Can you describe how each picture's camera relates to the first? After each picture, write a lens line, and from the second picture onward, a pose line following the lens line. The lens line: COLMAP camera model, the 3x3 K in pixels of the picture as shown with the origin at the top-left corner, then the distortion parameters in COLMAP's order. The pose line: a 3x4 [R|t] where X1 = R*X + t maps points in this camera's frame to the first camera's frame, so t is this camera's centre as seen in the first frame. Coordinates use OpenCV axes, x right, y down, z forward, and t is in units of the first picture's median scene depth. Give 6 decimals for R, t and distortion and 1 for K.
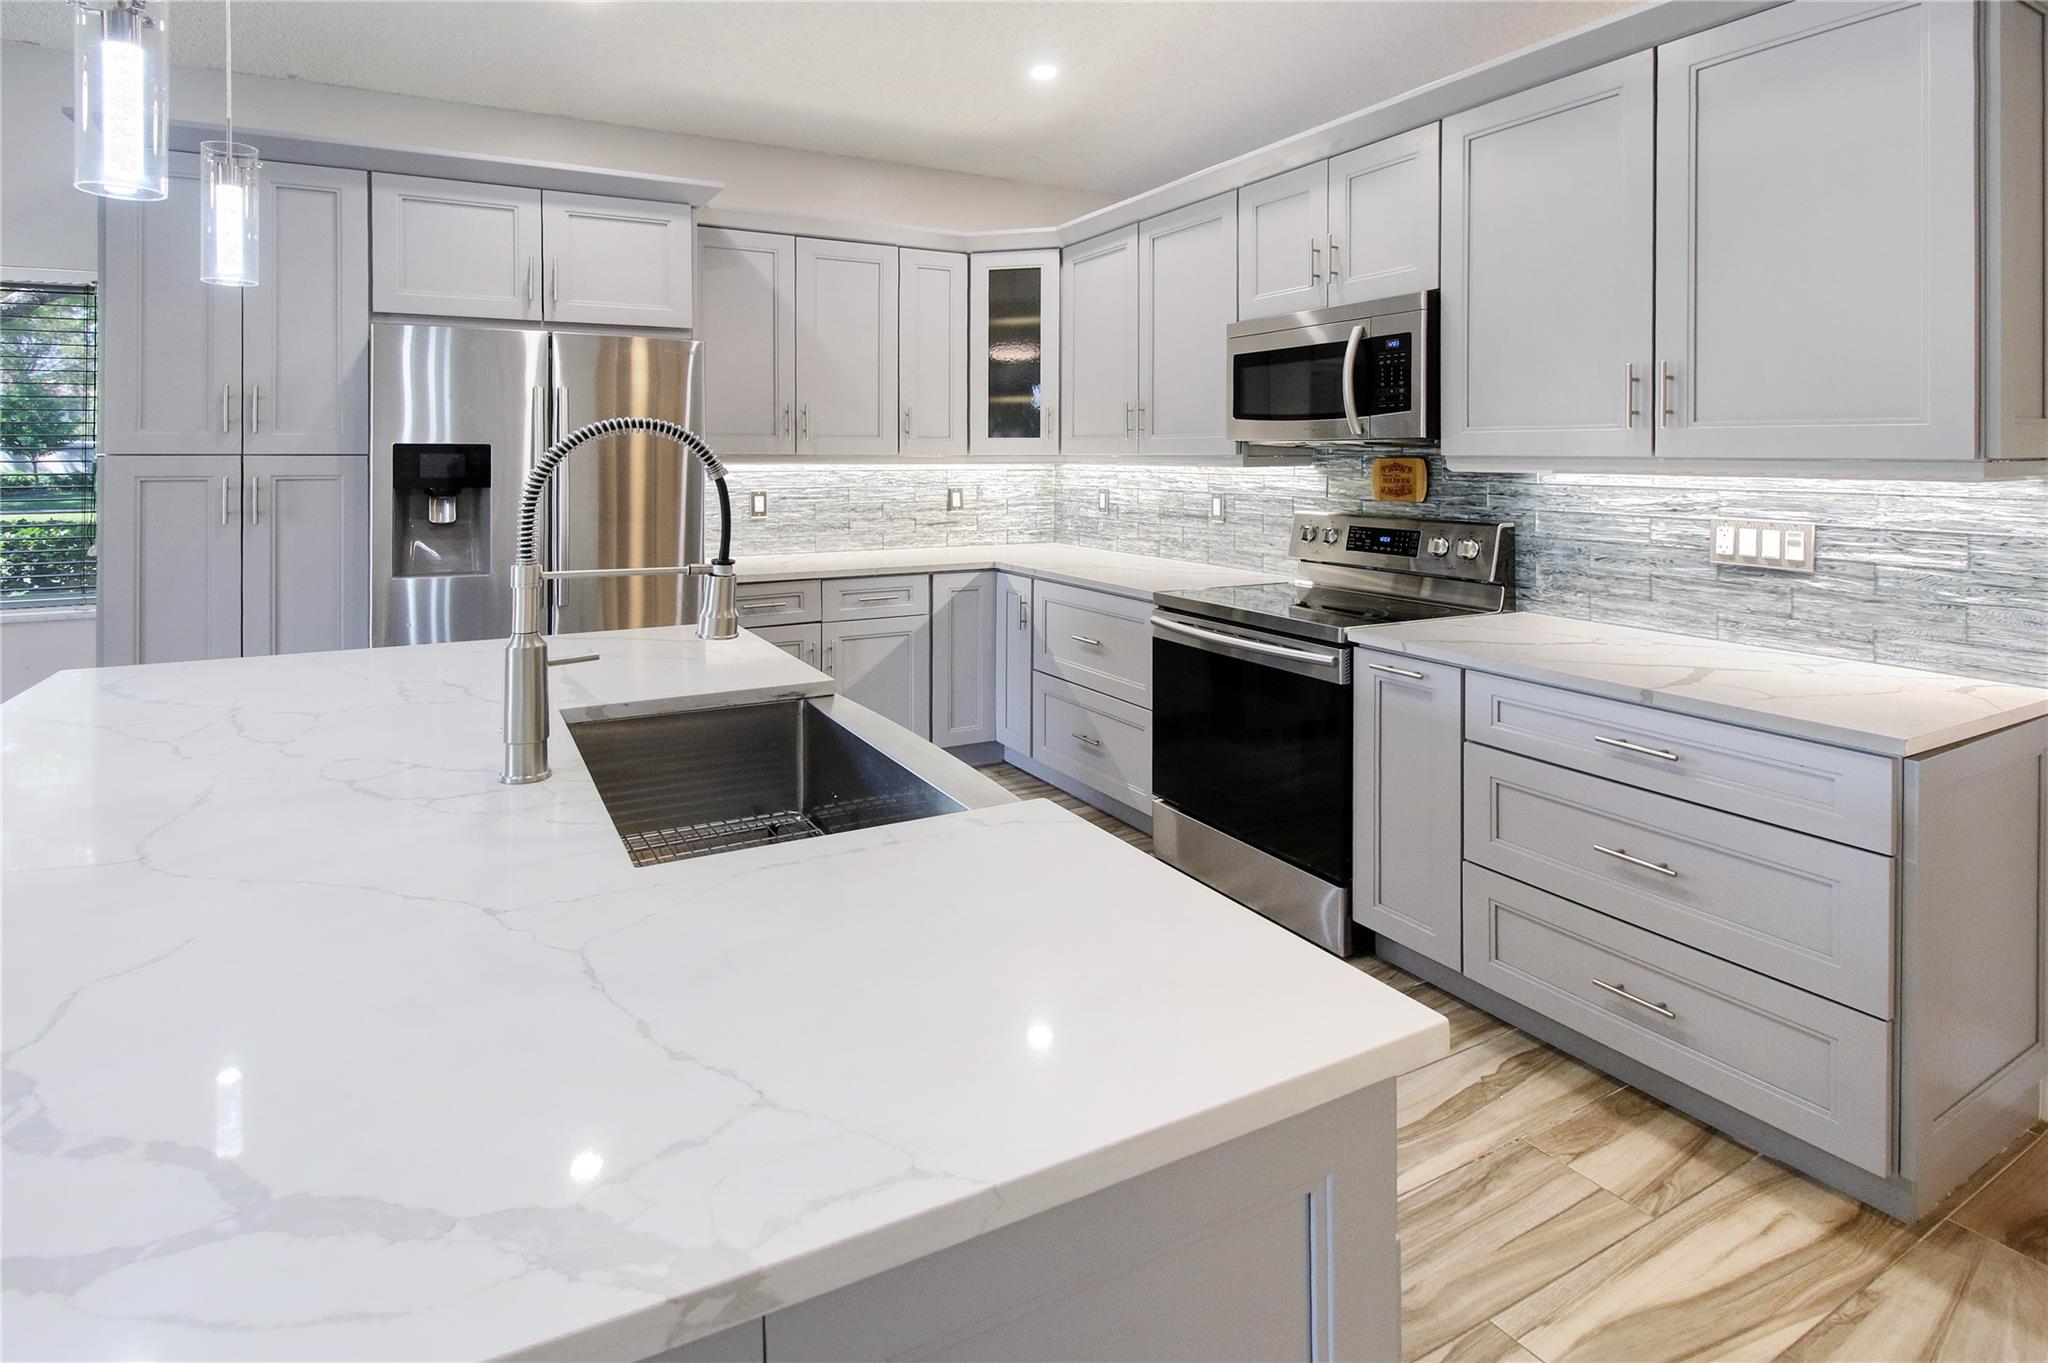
lens RADIAL K [[1071.2, 0, 1025.7], [0, 1071.2, 538.6], [0, 0, 1]] dist [0.000339, -0.001140]
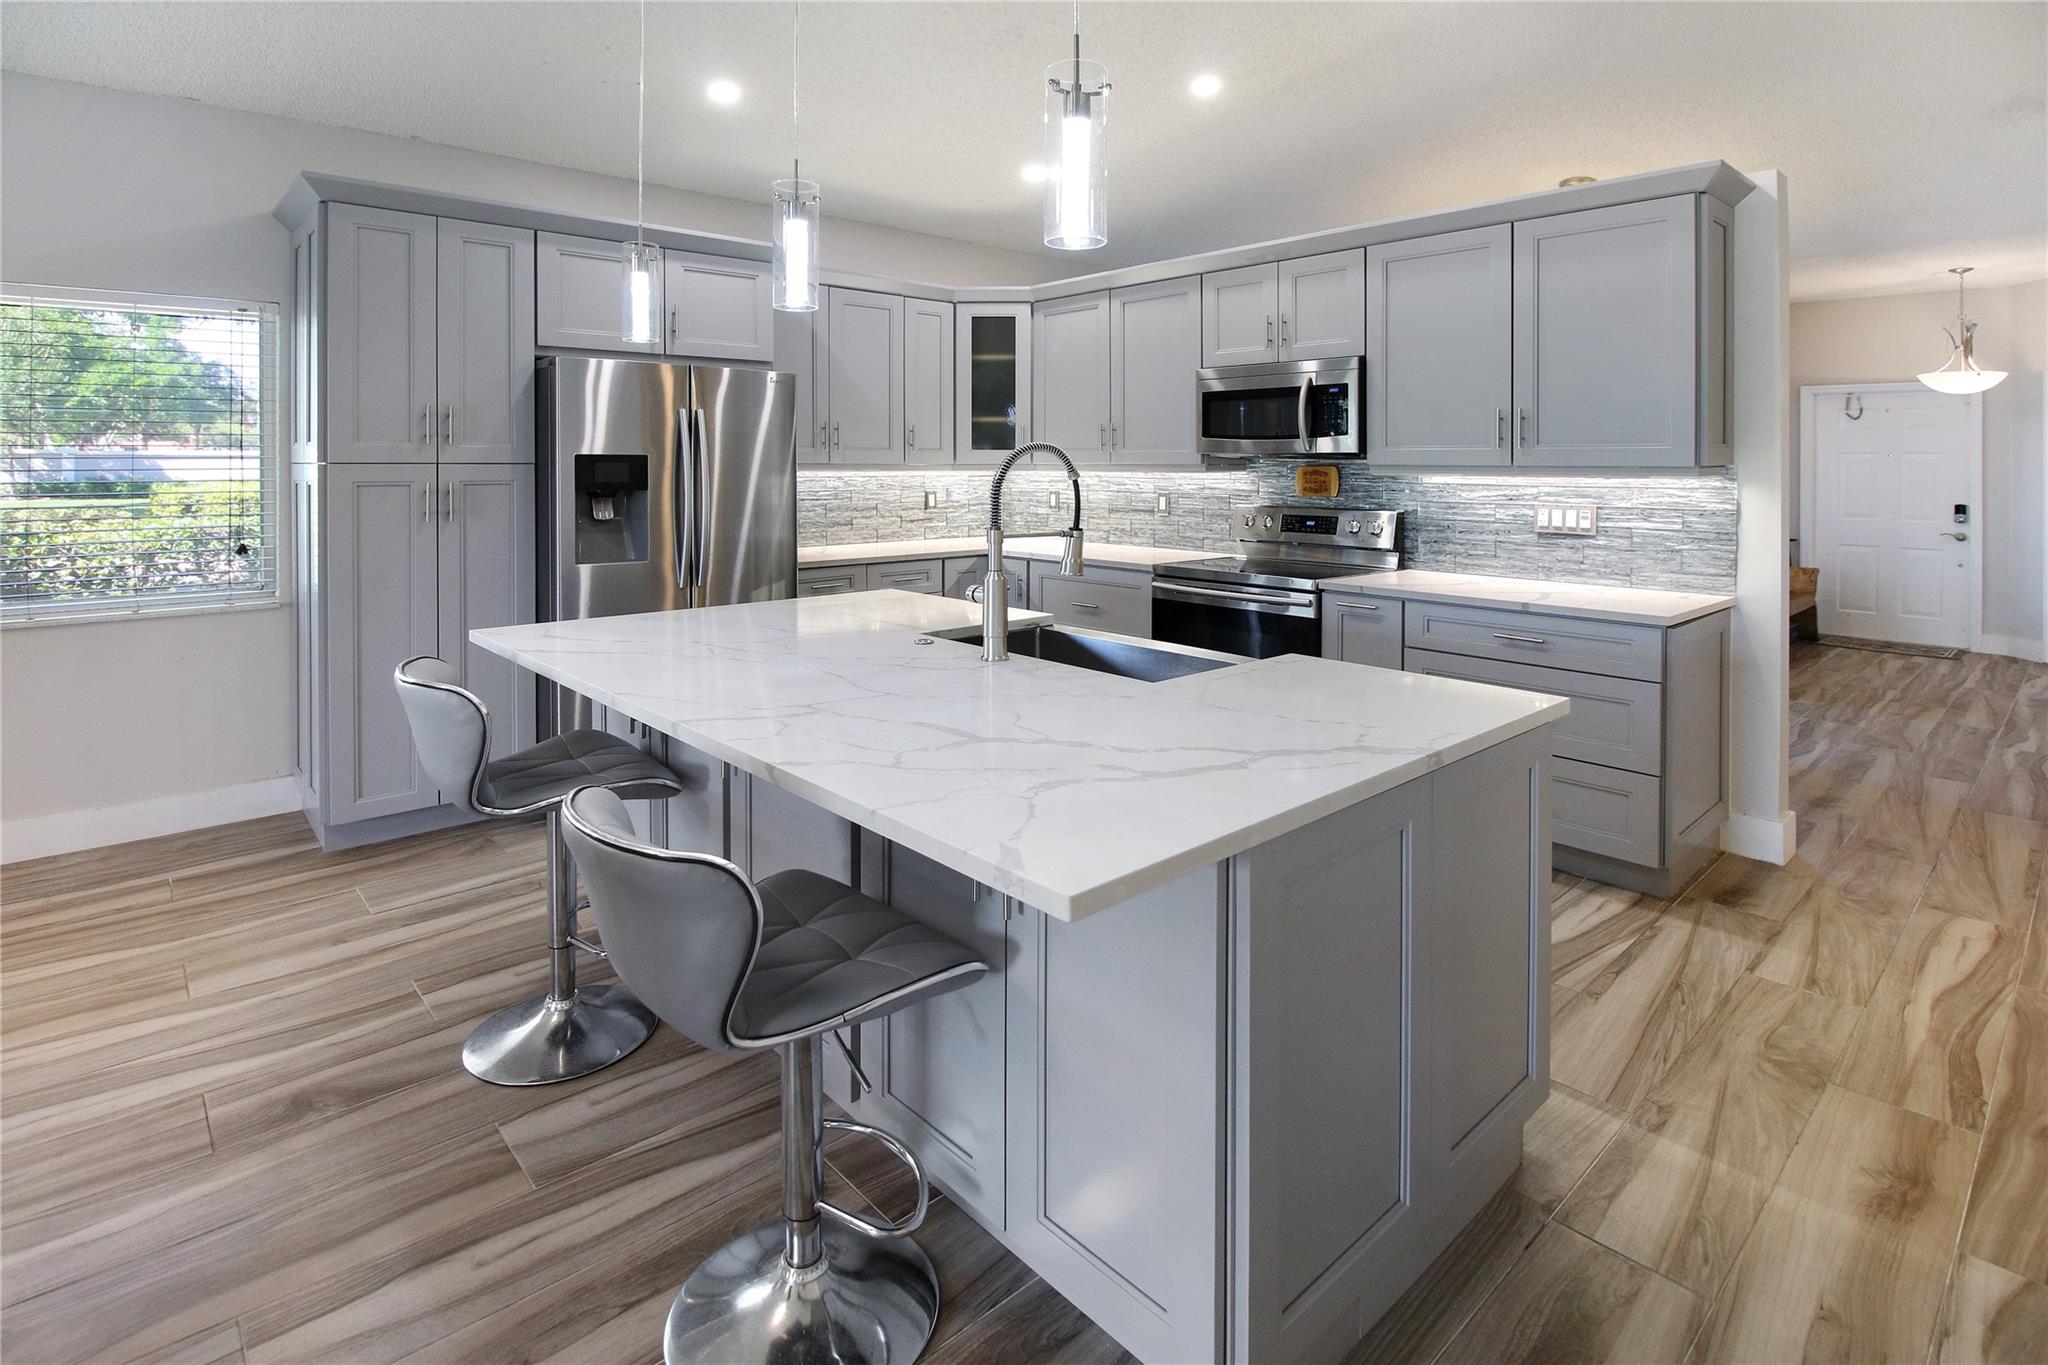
lens RADIAL K [[1047.1, 0, 1018.3], [0, 1047.1, 525.4], [0, 0, 1]] dist [0.022691, -0.022754]
pose [[0.974272, -0.013299, 0.224981, -0.357507], [0.017327, 0.999723, -0.015940, 0.019100], [-0.224707, 0.019428, 0.974233, -0.277126]]
